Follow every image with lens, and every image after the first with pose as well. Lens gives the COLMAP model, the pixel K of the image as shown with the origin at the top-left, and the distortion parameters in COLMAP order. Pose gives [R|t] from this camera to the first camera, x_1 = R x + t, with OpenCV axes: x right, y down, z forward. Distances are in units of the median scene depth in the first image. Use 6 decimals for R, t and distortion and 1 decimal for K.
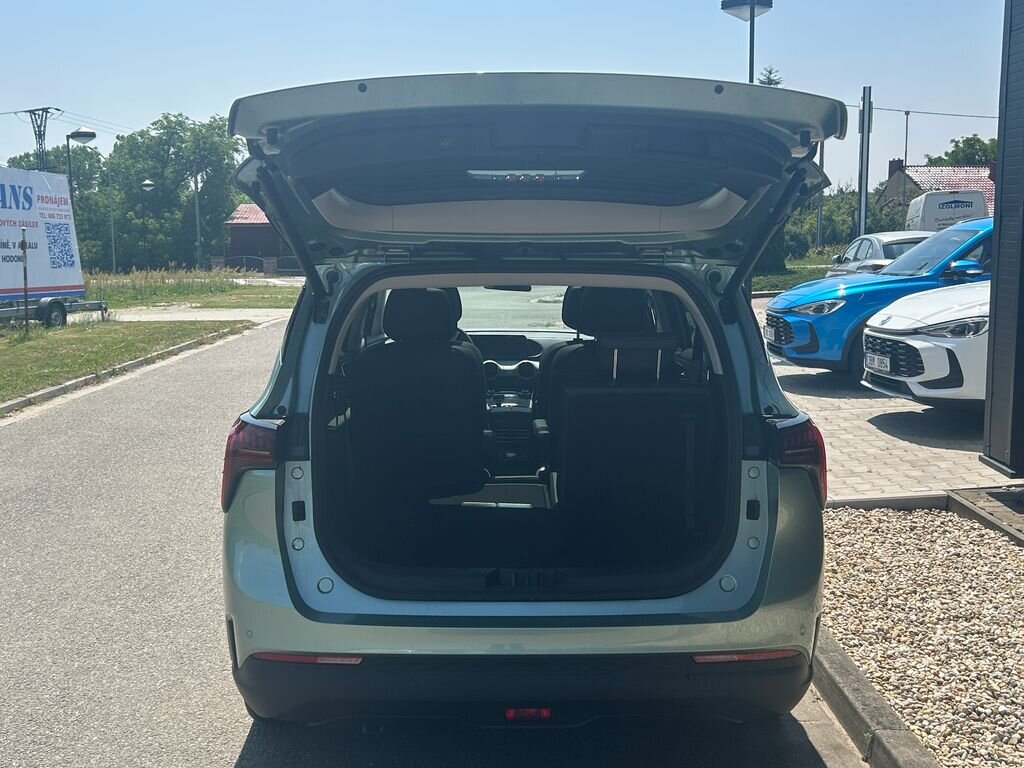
lens RADIAL K [[1143.9, 0, 513.7], [0, 1143.9, 381.1], [0, 0, 1]] dist [0.021985, -0.015445]
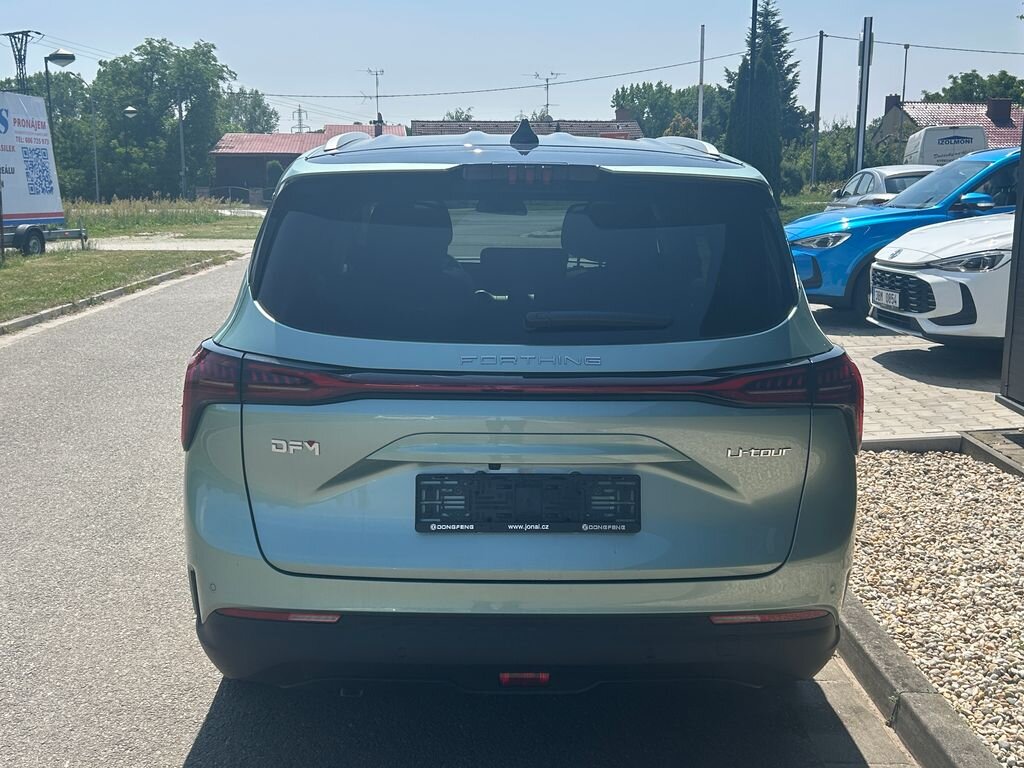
lens RADIAL K [[1145.8, 0, 509.0], [0, 1145.8, 383.6], [0, 0, 1]] dist [-0.000882, 0.030803]
pose [[0.999931, 0.009687, 0.006638, -0.003072], [-0.010055, 0.998274, 0.057866, 0.003425], [-0.006066, -0.057929, 0.998302, 0.046316]]
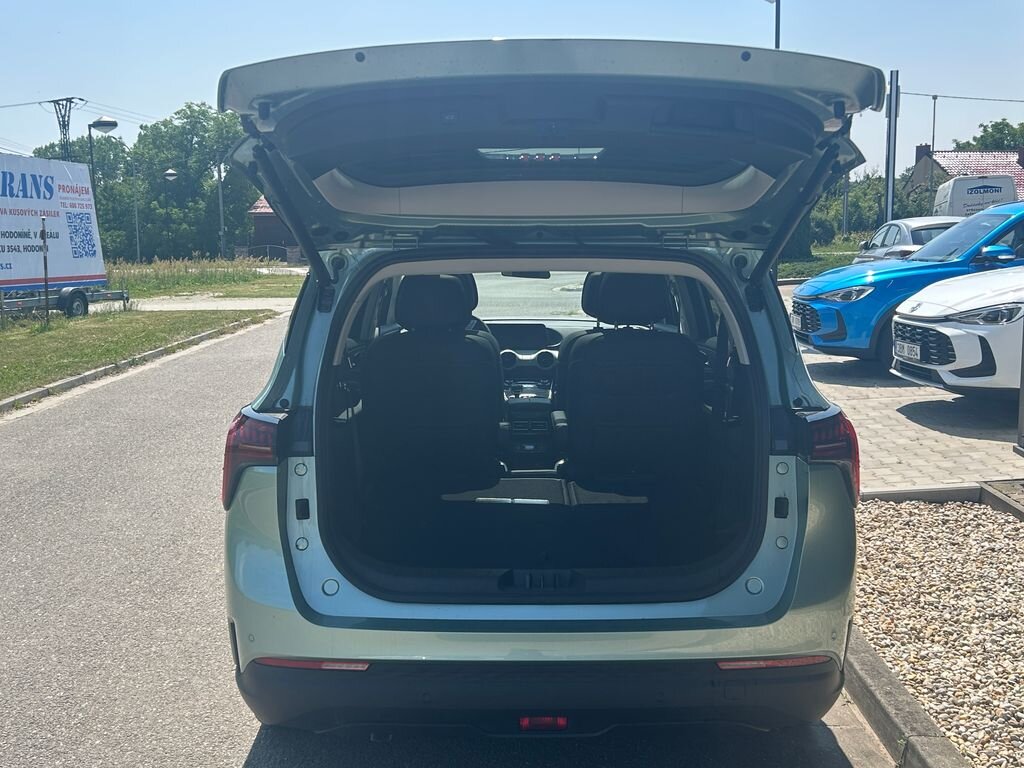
lens RADIAL K [[1143.1, 0, 519.6], [0, 1143.1, 385.4], [0, 0, 1]] dist [0.018105, -0.006901]
pose [[0.999867, -0.002289, -0.016173, 0.003308], [0.002514, 0.999900, 0.013912, -0.000887], [0.016140, -0.013950, 0.999772, 0.021000]]
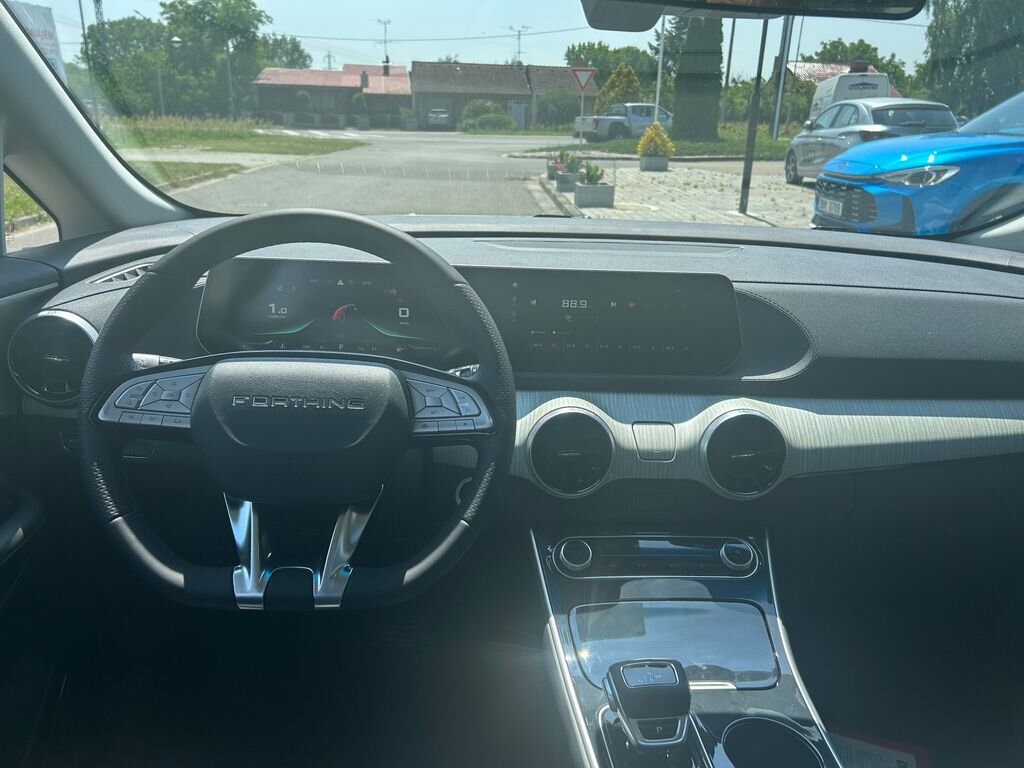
lens RADIAL K [[772.5, 0, 512.6], [0, 772.5, 386.5], [0, 0, 1]] dist [0.030062, -0.033311]
pose [[0.998371, 0.025385, 0.051090, -0.029736], [-0.035730, 0.976380, 0.213087, -0.038815], [-0.044474, -0.214565, 0.975697, 0.665776]]
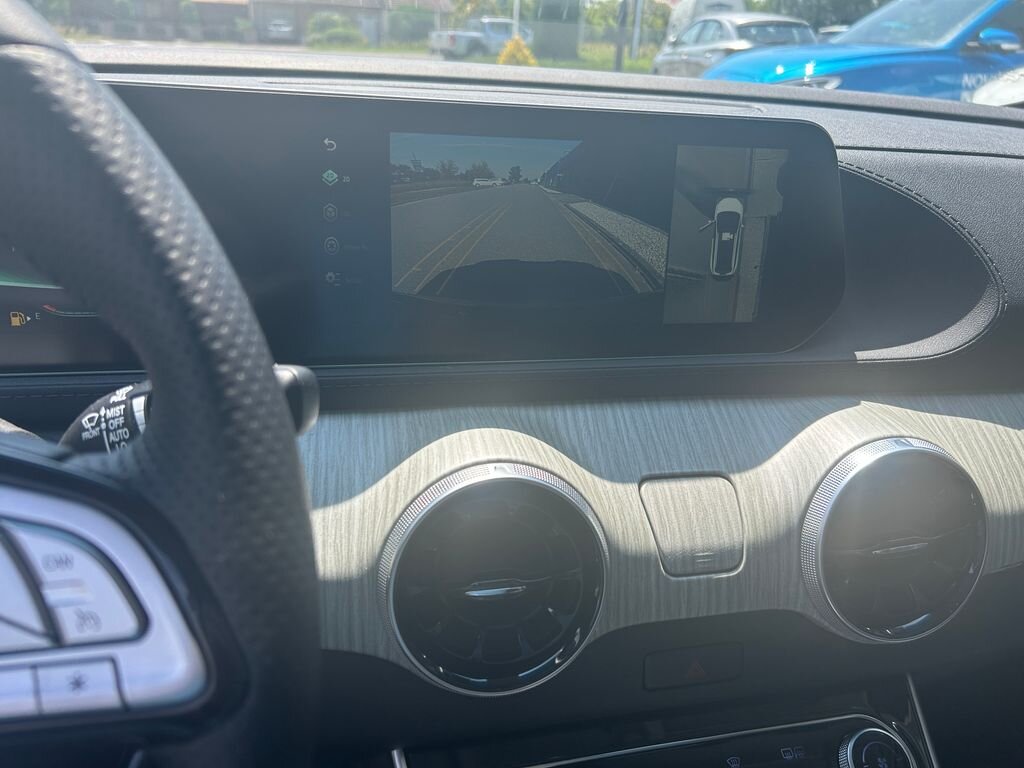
lens RADIAL K [[772.5, 0, 512.6], [0, 772.5, 386.5], [0, 0, 1]] dist [0.030062, -0.033311]
pose [[0.975376, -0.028721, 0.218669, -0.023191], [-0.037153, 0.955918, 0.291275, -0.028005], [-0.217395, -0.292227, 0.931312, 0.740510]]
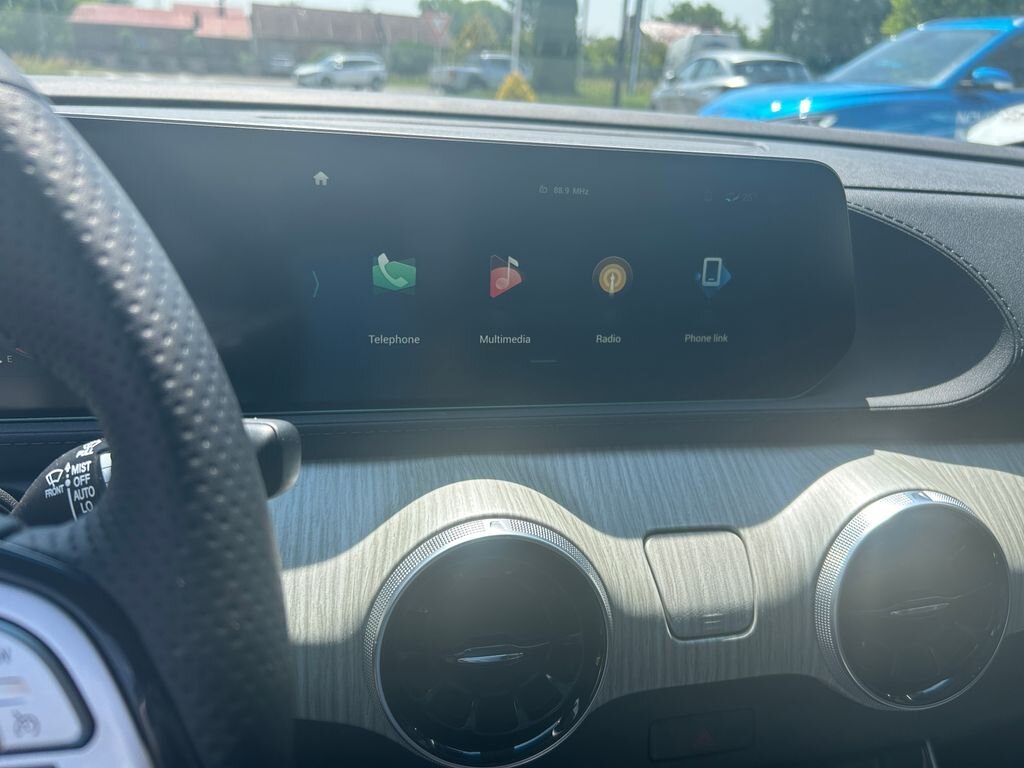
lens RADIAL K [[779.5, 0, 512.0], [0, 779.5, 384.0], [0, 0, 1]] dist [0.004217, -0.000842]
pose [[0.974768, -0.012863, 0.222849, -0.022725], [-0.044295, 0.967339, 0.249587, -0.028362], [-0.218781, -0.253161, 0.942361, 0.742888]]
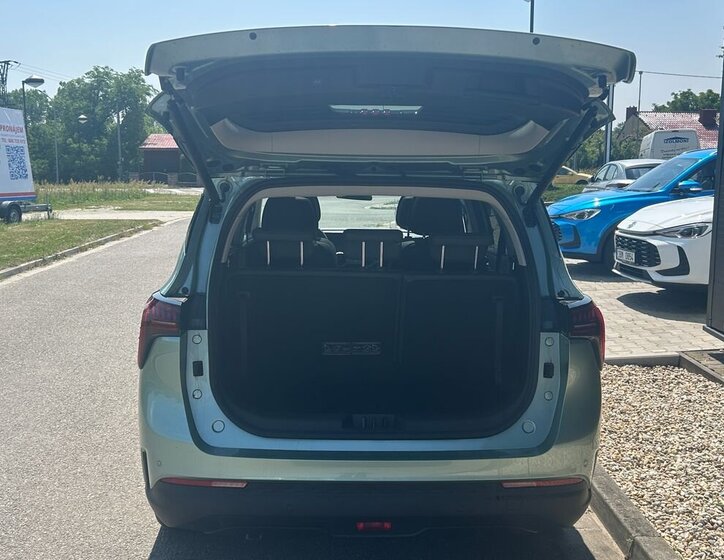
lens RADIAL K [[834.8, 0, 362.0], [0, 834.8, 280.0], [0, 0, 1]] dist [0.014311, -0.005960]
pose [[0.999859, 0.009147, 0.014100, -0.006658], [-0.009384, 0.999814, 0.016844, -0.001579], [-0.013944, -0.016974, 0.999759, 0.022620]]
